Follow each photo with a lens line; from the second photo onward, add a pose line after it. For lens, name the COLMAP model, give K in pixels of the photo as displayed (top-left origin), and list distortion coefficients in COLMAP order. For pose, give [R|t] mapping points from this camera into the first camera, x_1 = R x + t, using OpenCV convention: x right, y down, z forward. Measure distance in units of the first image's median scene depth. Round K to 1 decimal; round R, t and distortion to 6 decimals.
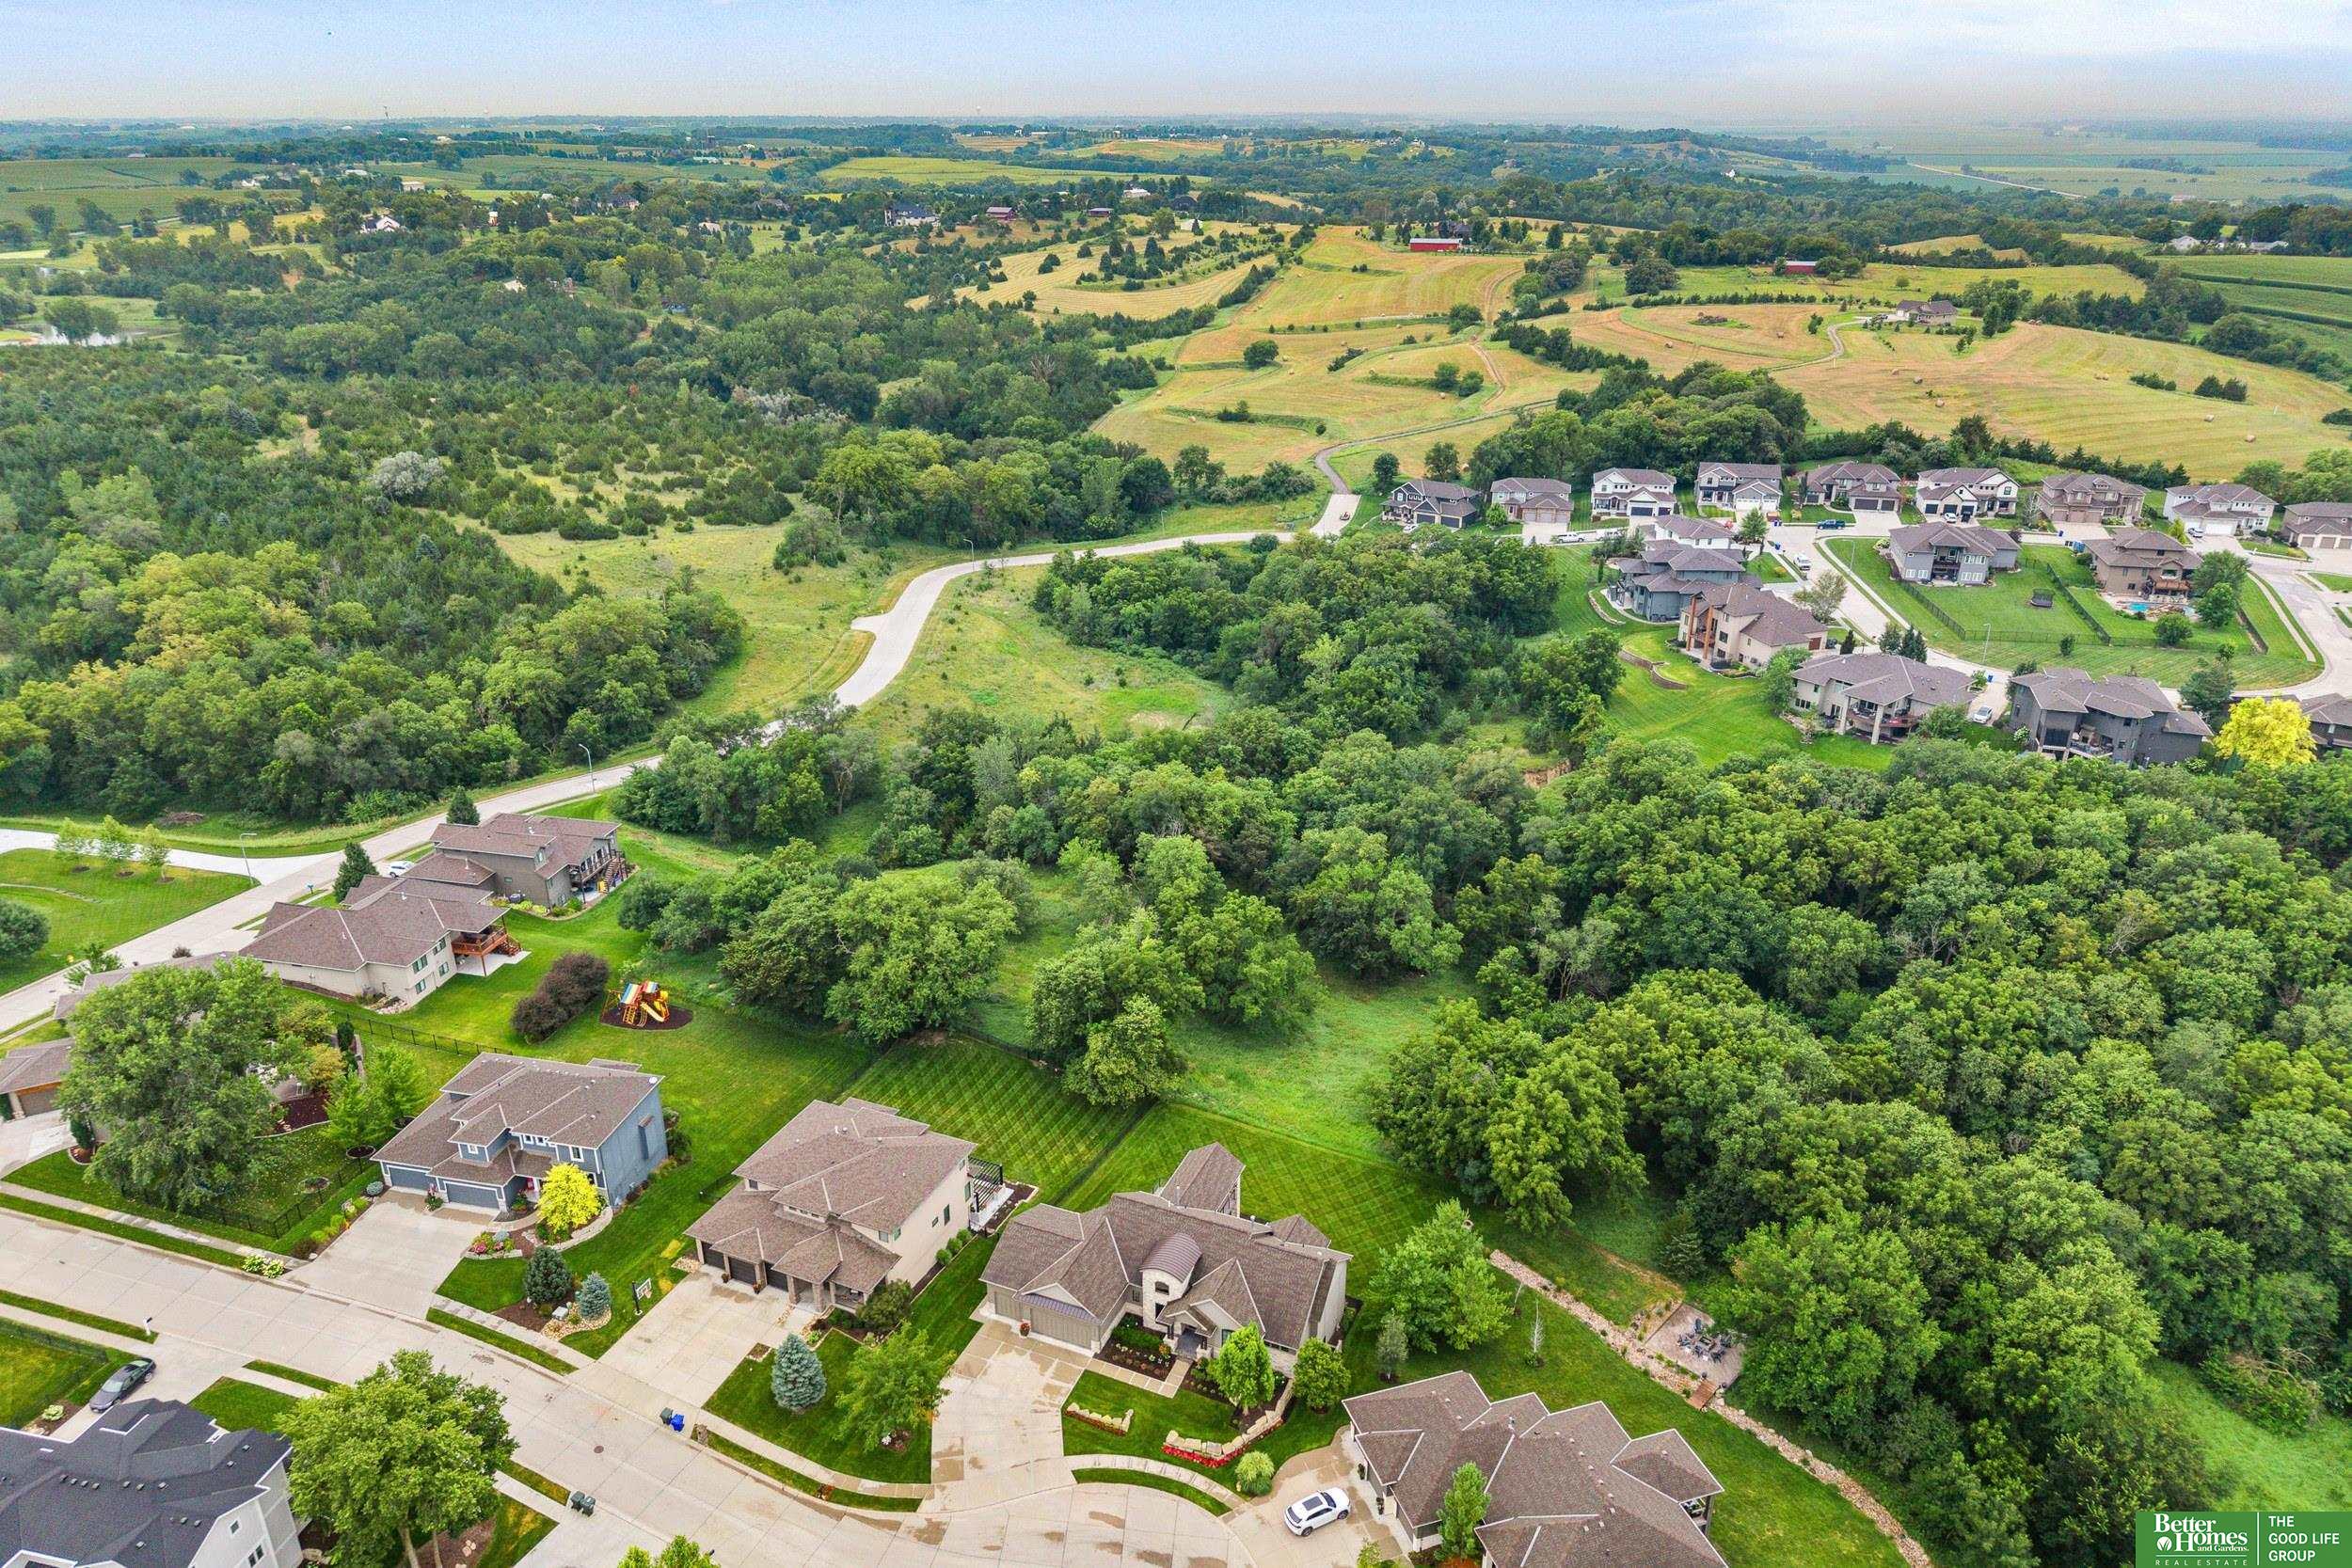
lens RADIAL K [[1641.9, 0, 1184.0], [0, 1641.9, 784.8], [0, 0, 1]] dist [0.016873, -0.004811]
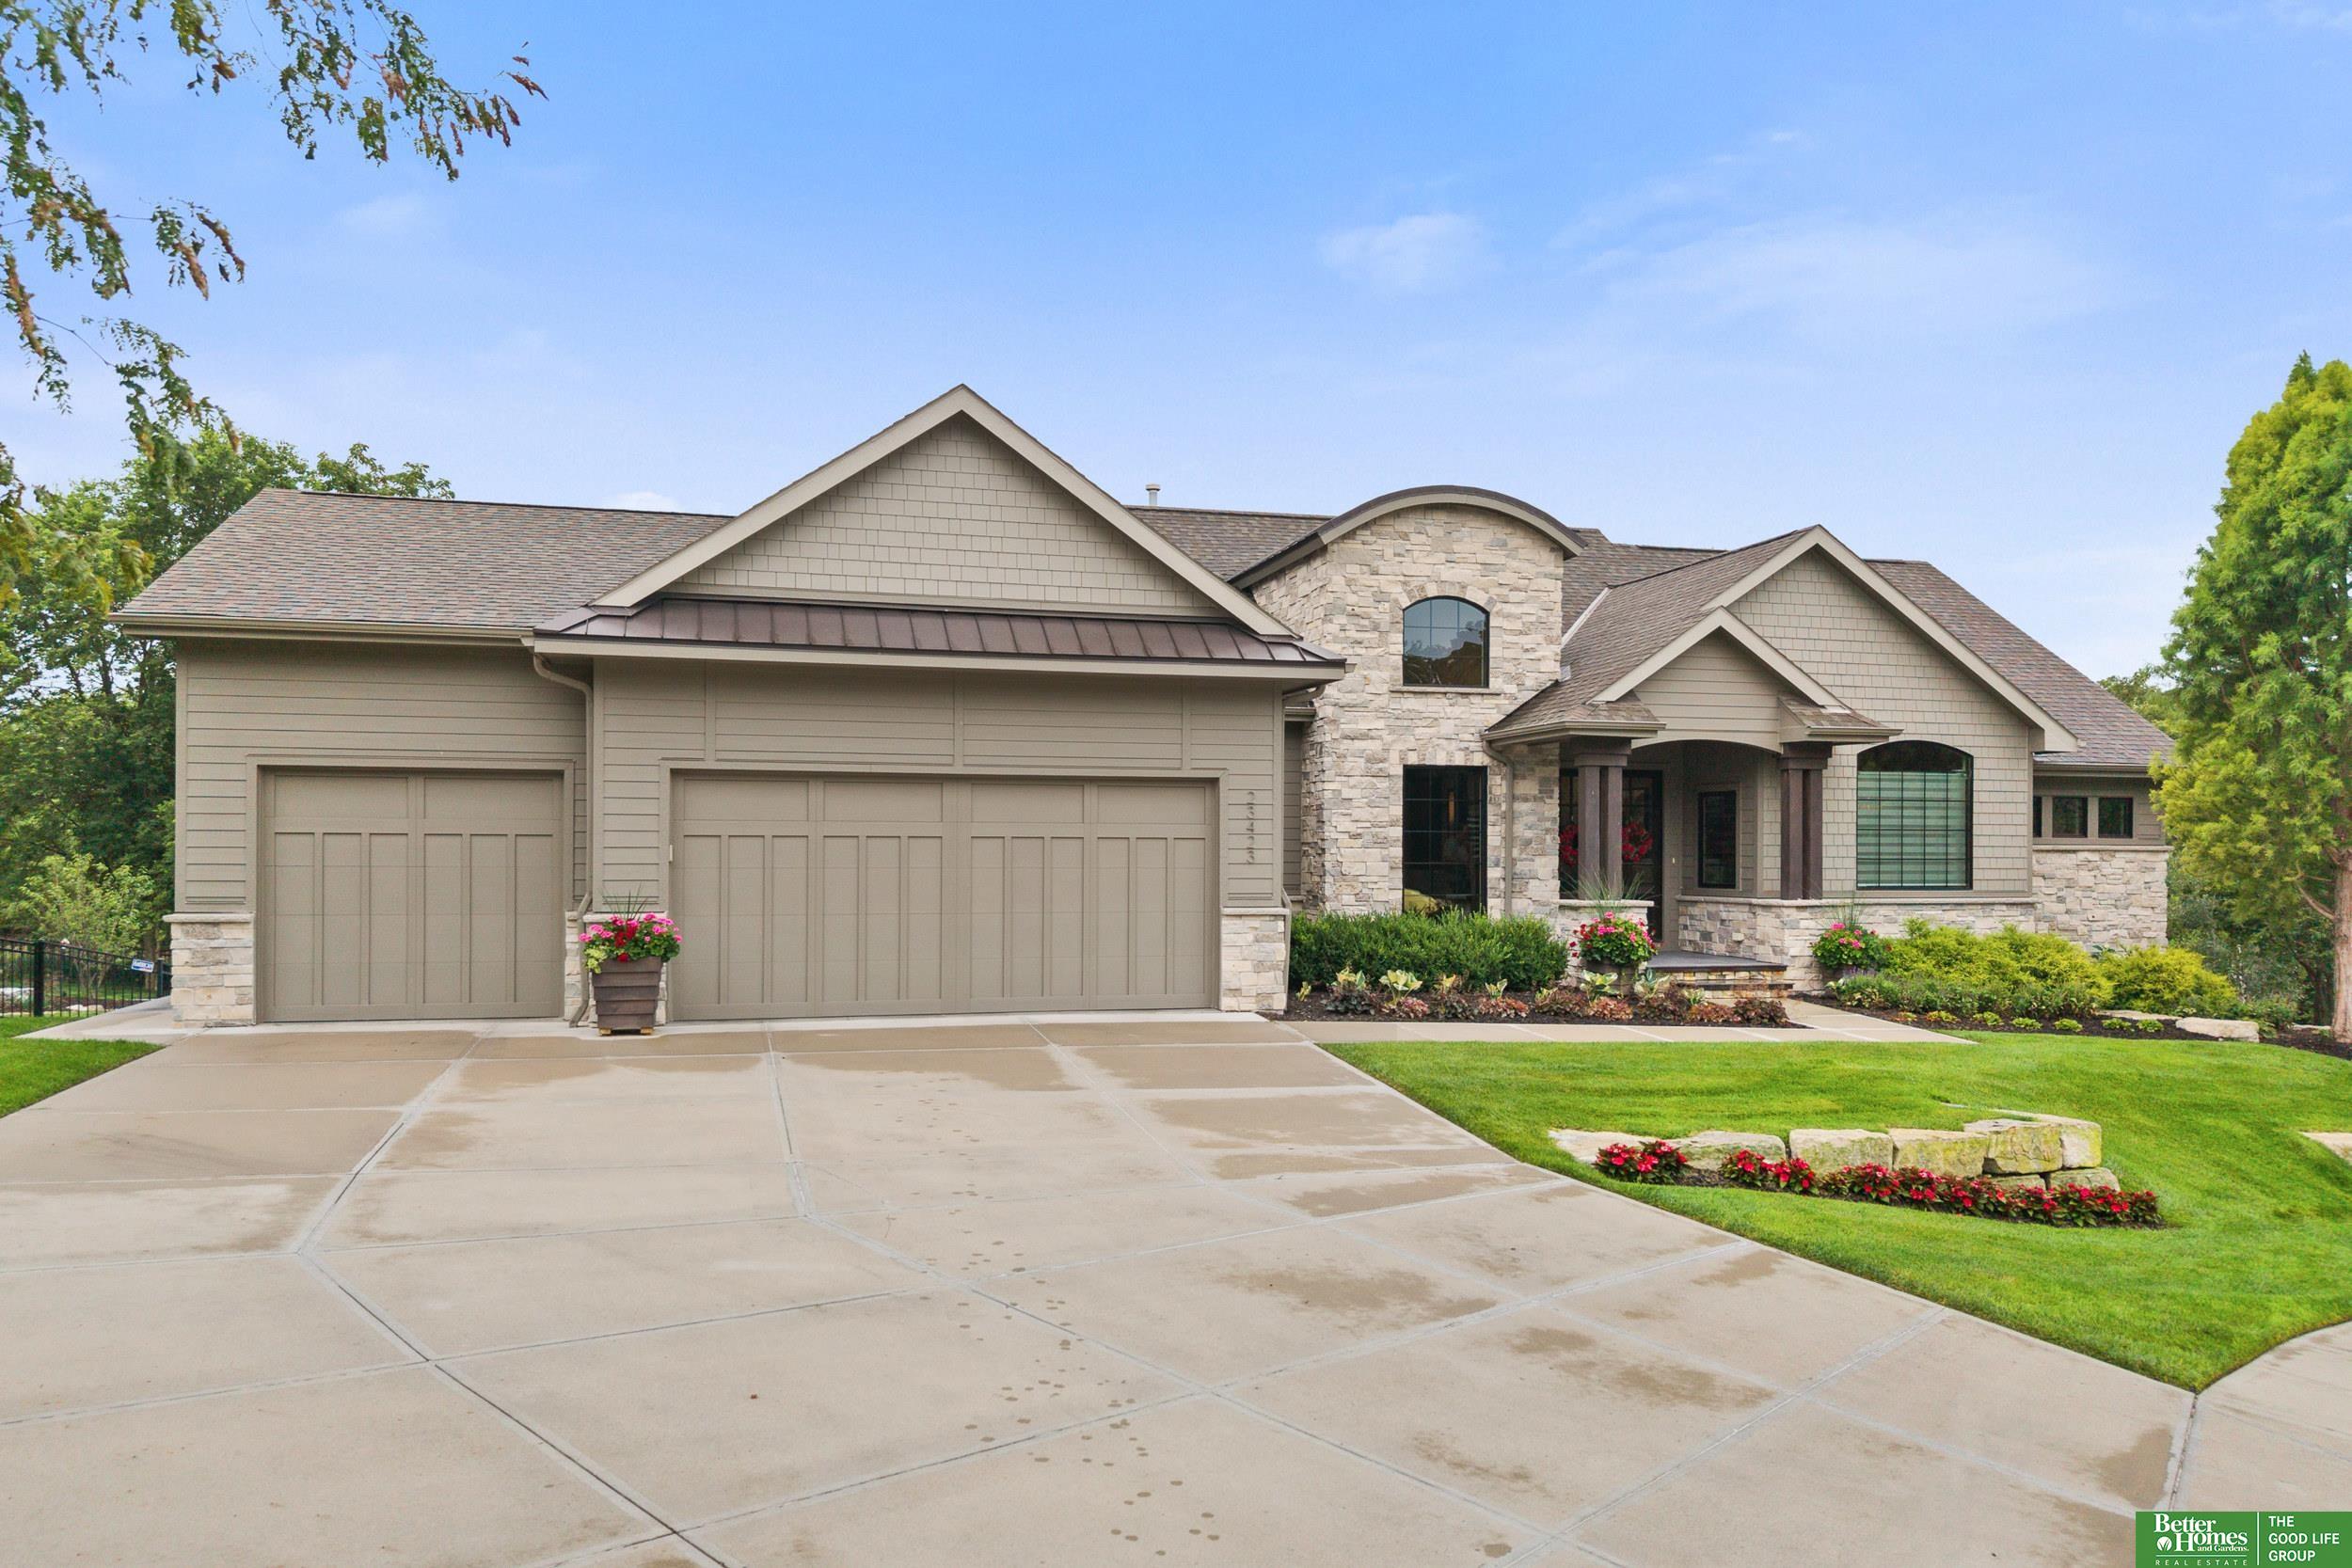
lens RADIAL K [[1743.0, 0, 1186.5], [0, 1743.0, 819.0], [0, 0, 1]] dist [-0.011504, -0.004496]
pose [[0.790971, 0.005881, 0.611825, -0.142375], [0.229714, 0.923950, -0.305857, 0.373023], [-0.567095, 0.382469, 0.729467, 0.900776]]
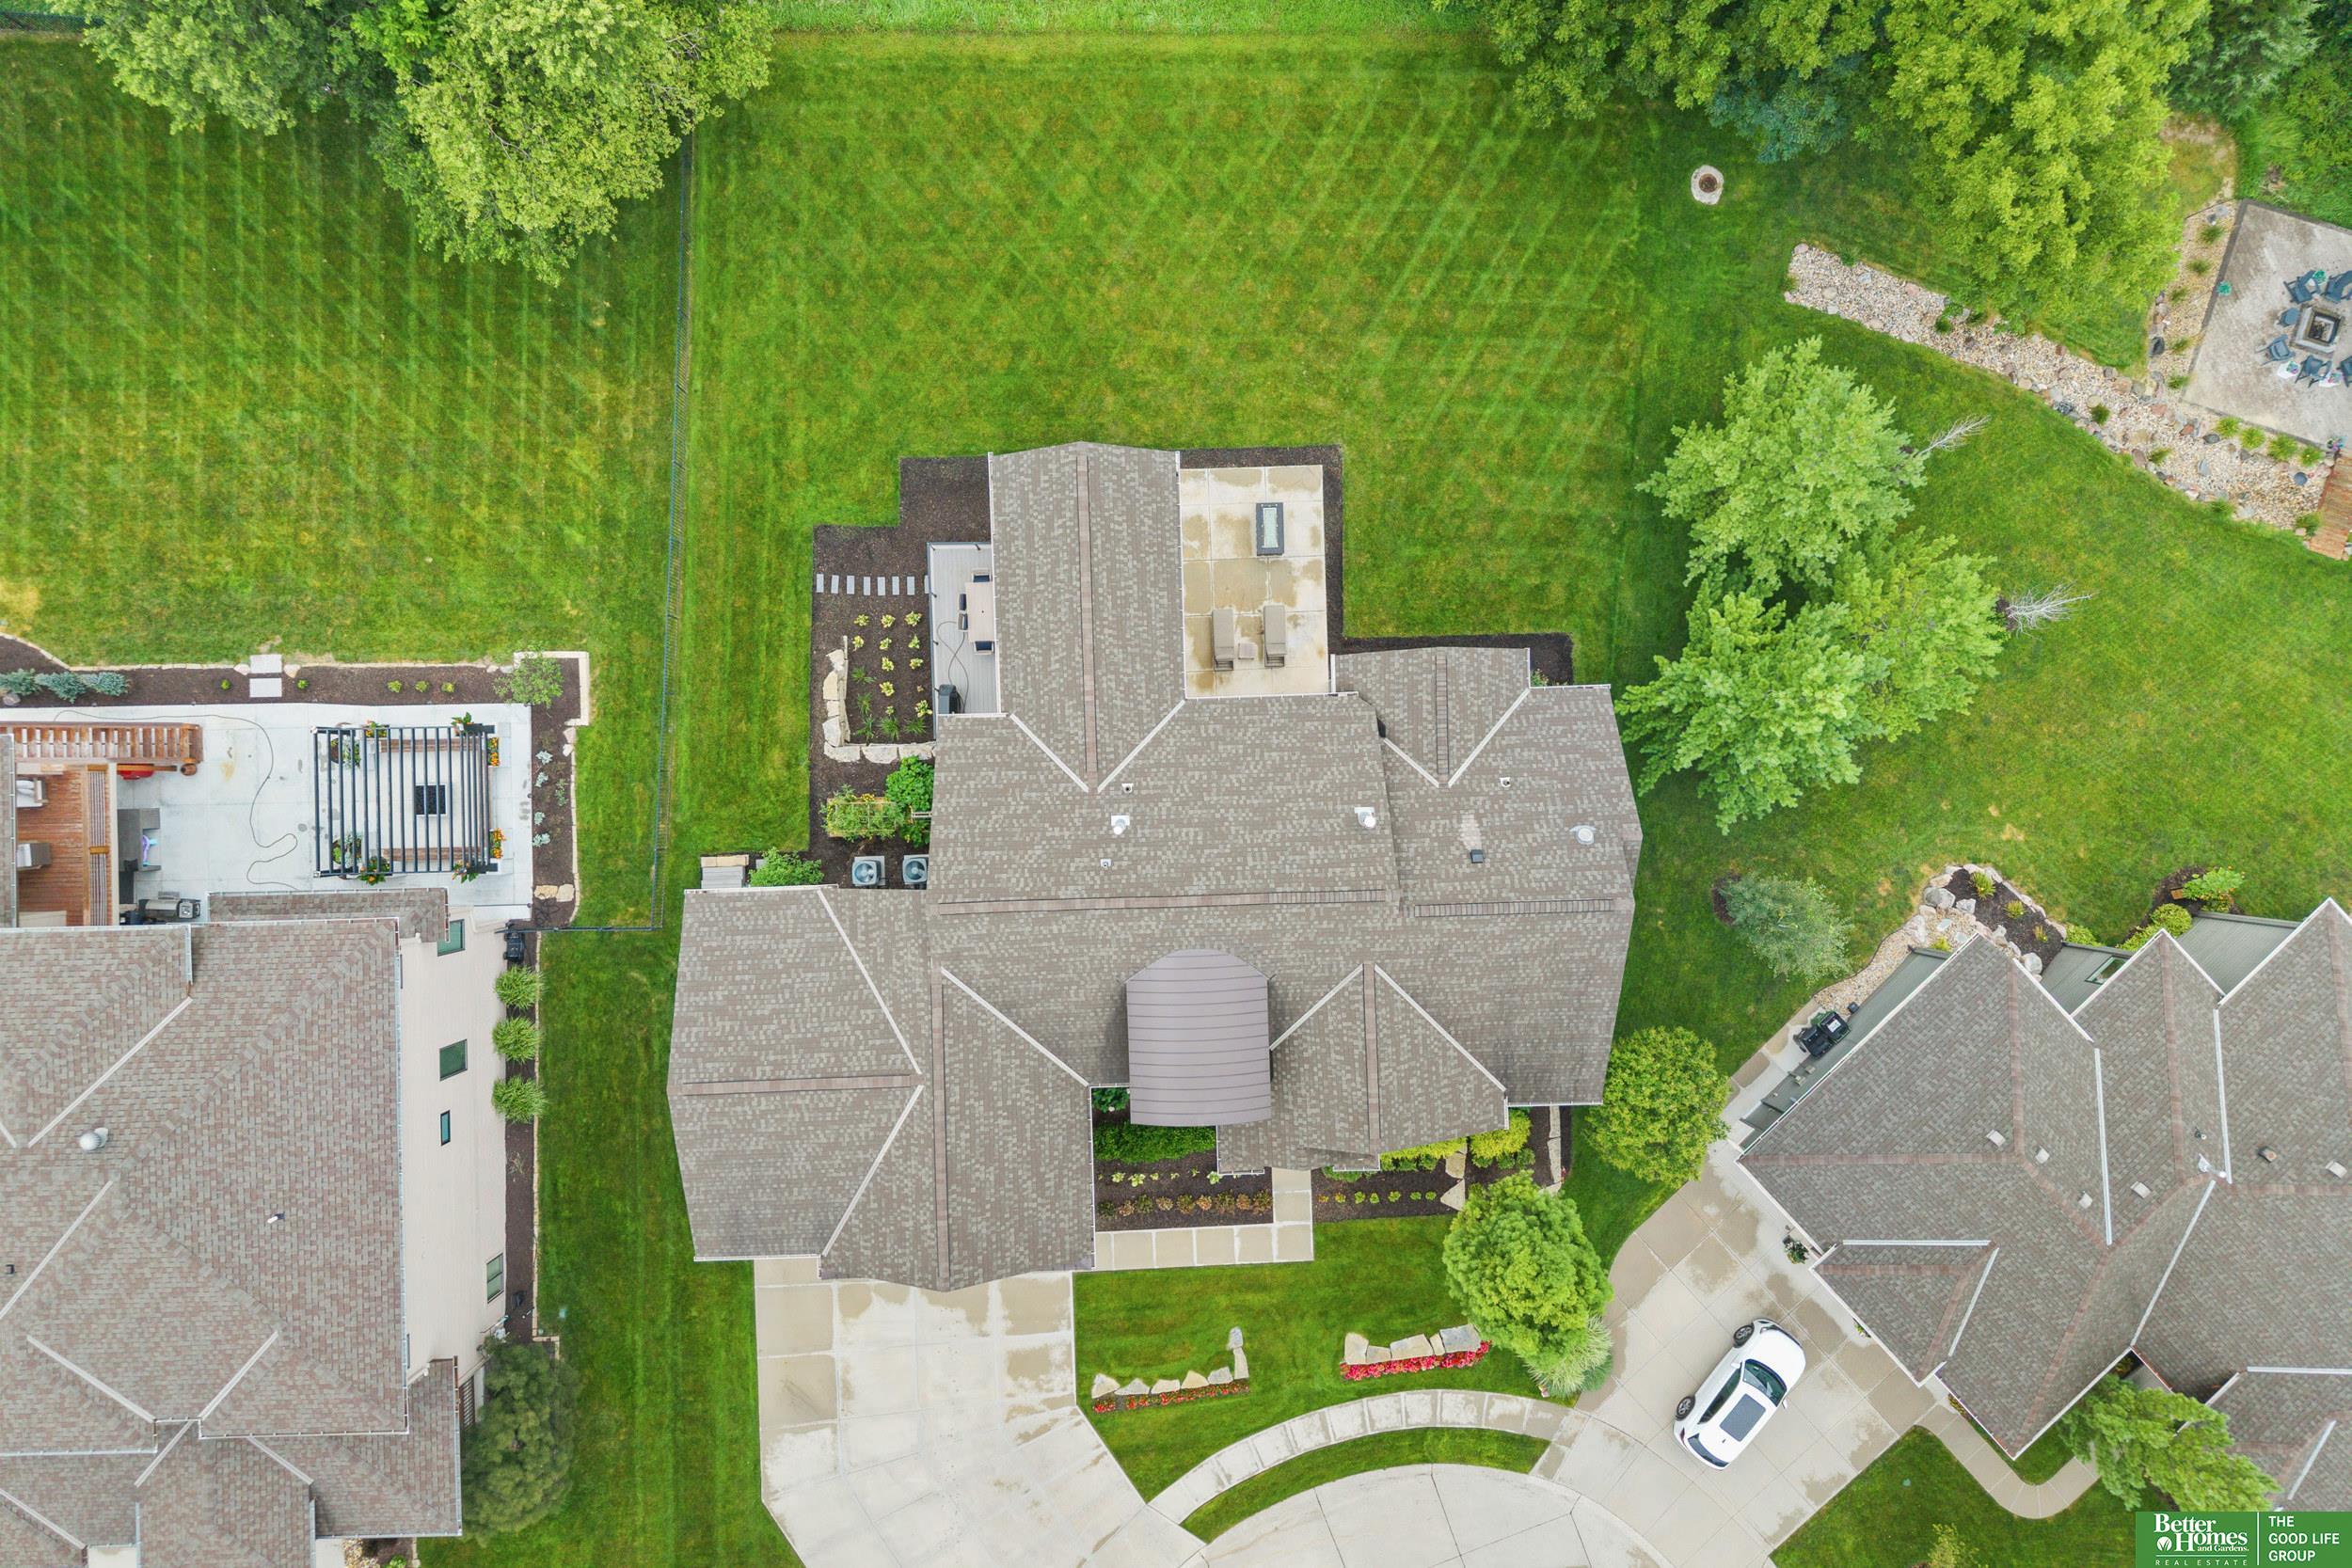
lens RADIAL K [[1641.9, 0, 1184.0], [0, 1641.9, 784.8], [0, 0, 1]] dist [0.016873, -0.004811]
pose [[0.905535, -0.423945, 0.016647, 0.007062], [0.145576, 0.347322, 0.926378, -0.046570], [-0.398514, -0.836444, 0.376228, 0.929527]]
